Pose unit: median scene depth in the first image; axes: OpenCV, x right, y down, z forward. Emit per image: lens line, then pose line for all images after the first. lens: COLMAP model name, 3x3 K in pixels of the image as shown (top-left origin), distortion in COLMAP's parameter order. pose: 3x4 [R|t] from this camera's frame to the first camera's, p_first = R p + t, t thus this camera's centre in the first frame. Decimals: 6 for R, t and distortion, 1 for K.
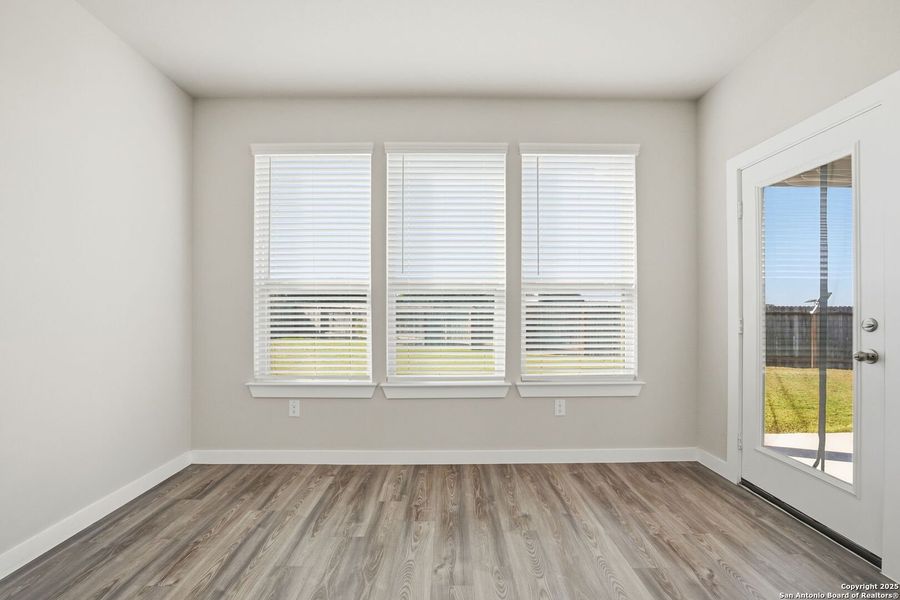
lens RADIAL K [[373.7, 0, 449.8], [0, 373.7, 308.1], [0, 0, 1]] dist [-0.011319, 0.000082]
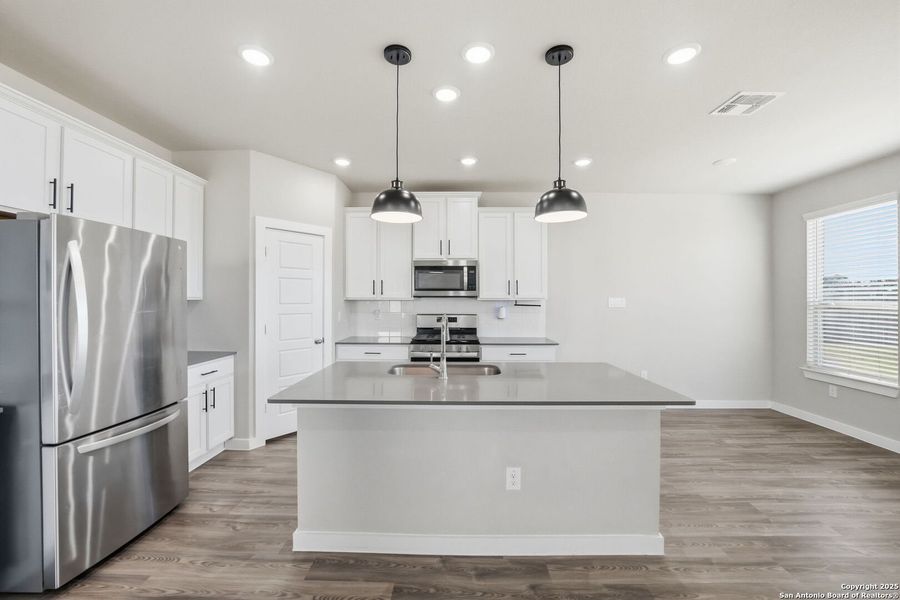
lens RADIAL K [[366.0, 0, 449.9], [0, 366.0, 299.3], [0, 0, 1]] dist [-0.017239, 0.000624]
pose [[-0.023392, -0.003518, -0.999720, 1.014078], [-0.008364, 0.999959, -0.003323, -0.069990], [0.999691, 0.008284, -0.023421, -0.453987]]
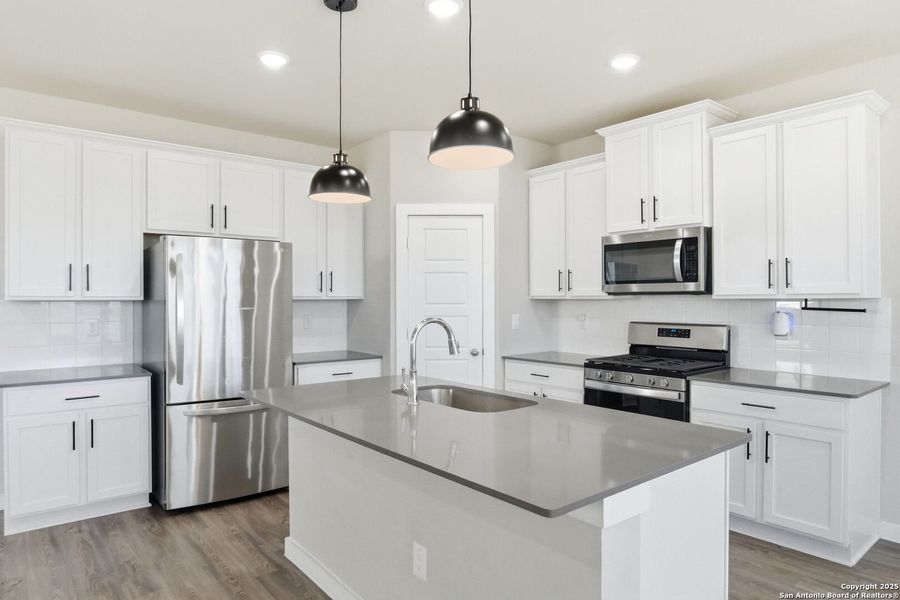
lens RADIAL K [[554.2, 0, 445.7], [0, 554.2, 299.8], [0, 0, 1]] dist [-0.028535, 0.002511]
pose [[-0.778022, -0.002369, -0.628232, 0.741824], [-0.005703, 0.999978, 0.003291, -0.071077], [0.628211, 0.006143, -0.778019, 0.211749]]
